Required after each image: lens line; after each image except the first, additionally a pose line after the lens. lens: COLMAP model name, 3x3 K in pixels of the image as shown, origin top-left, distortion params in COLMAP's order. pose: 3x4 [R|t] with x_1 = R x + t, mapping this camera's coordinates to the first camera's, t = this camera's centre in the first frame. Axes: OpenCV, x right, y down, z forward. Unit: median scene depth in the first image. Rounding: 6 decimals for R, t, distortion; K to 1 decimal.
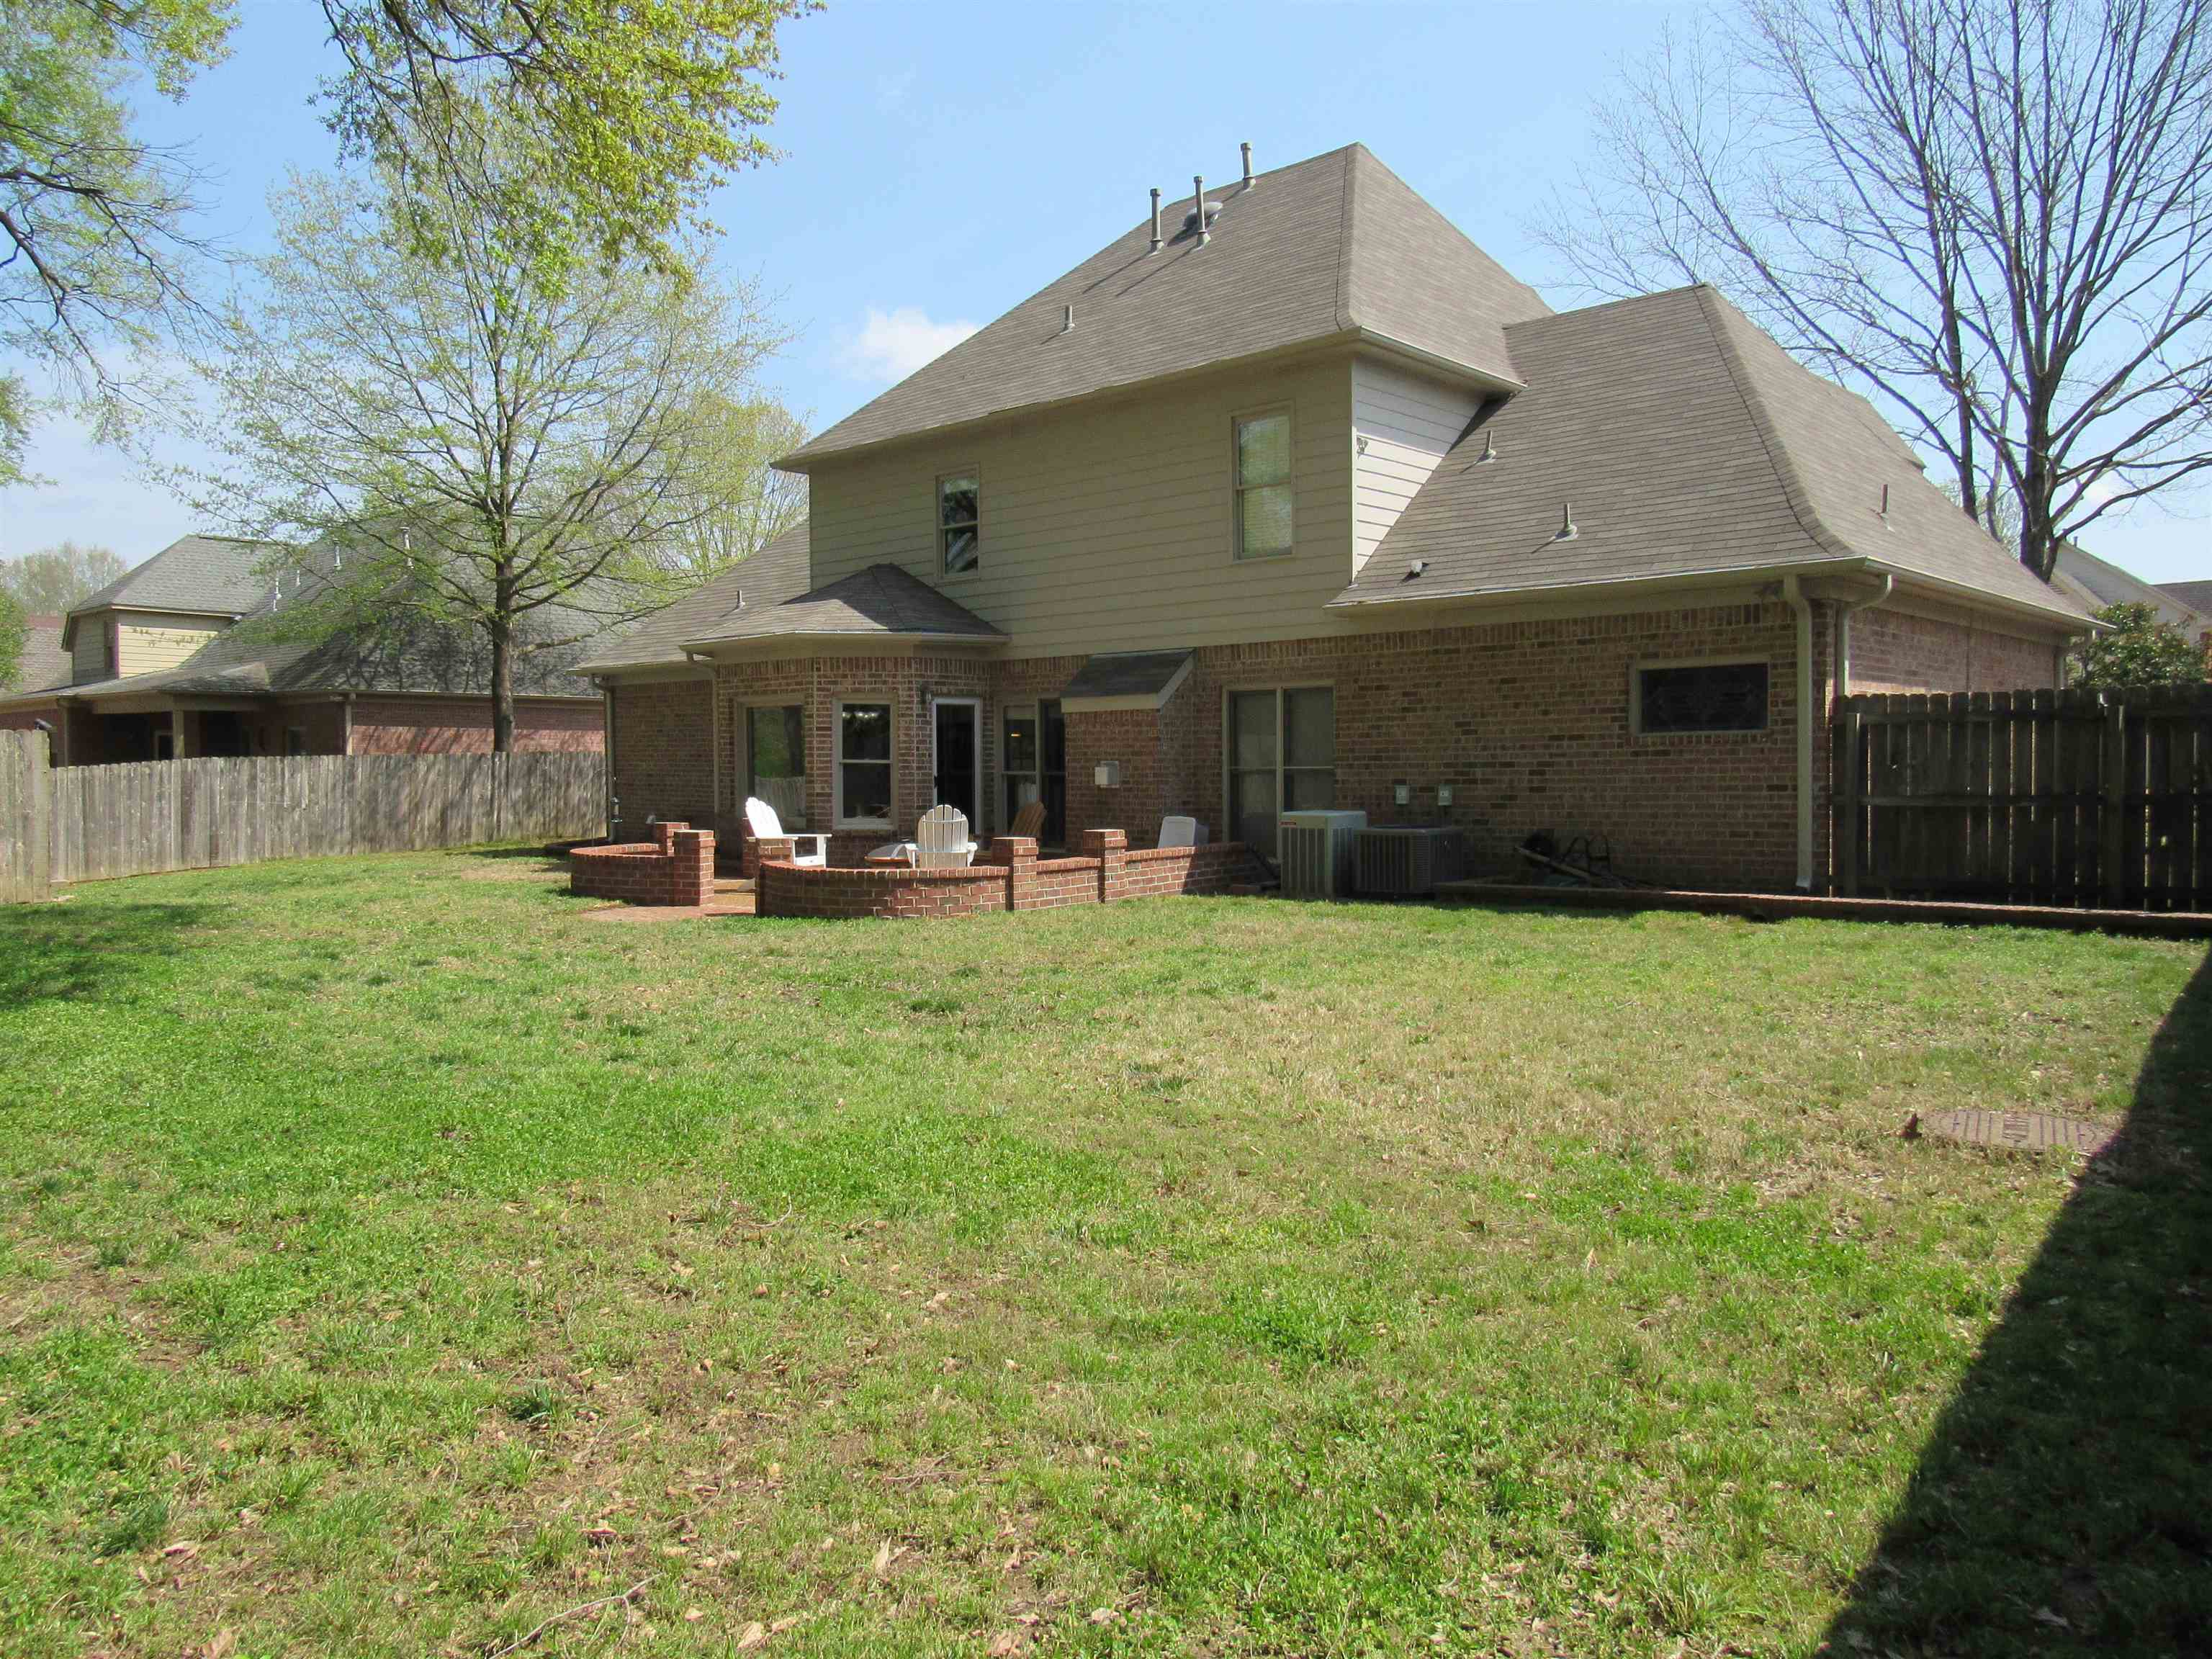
lens RADIAL K [[1576.7, 0, 1113.1], [0, 1576.7, 827.3], [0, 0, 1]] dist [-0.032950, 0.000074]
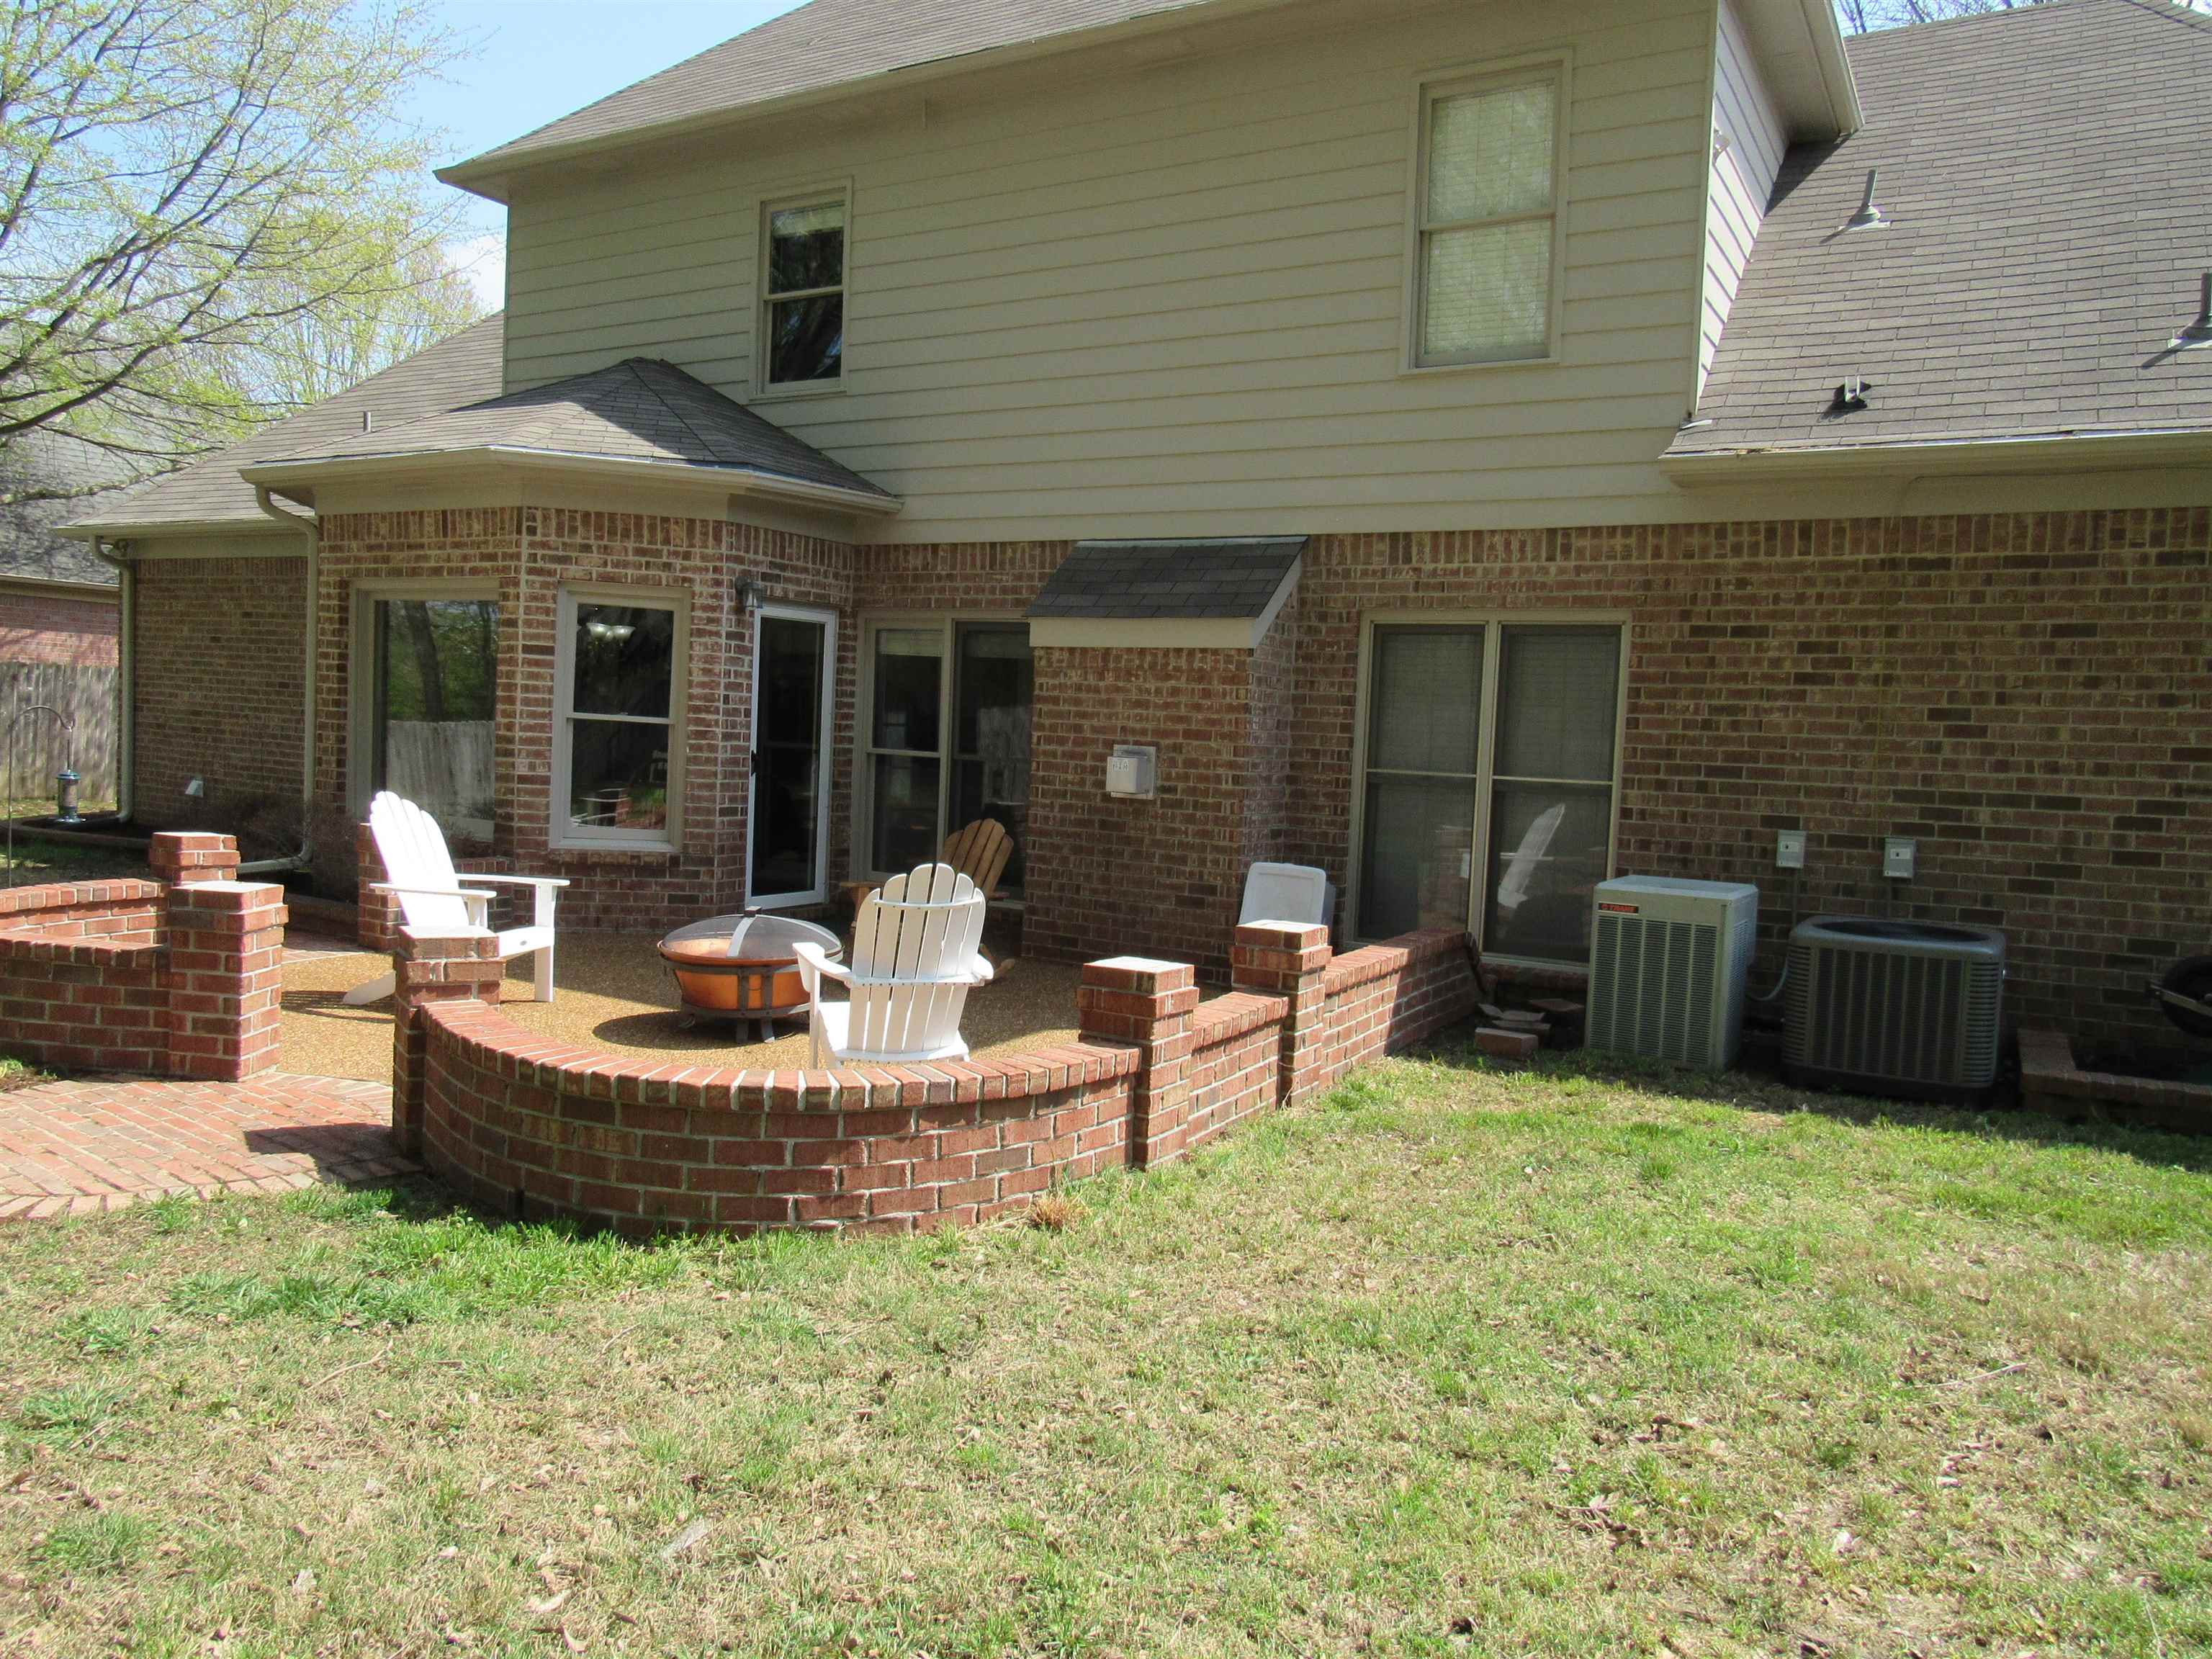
lens RADIAL K [[1576.7, 0, 1095.5], [0, 1576.7, 812.1], [0, 0, 1]] dist [-0.032950, 0.000074]
pose [[0.977106, 0.038127, 0.209307, -0.124549], [-0.041819, 0.999037, 0.013242, -0.027470], [-0.208600, -0.021692, 0.977760, 0.520484]]
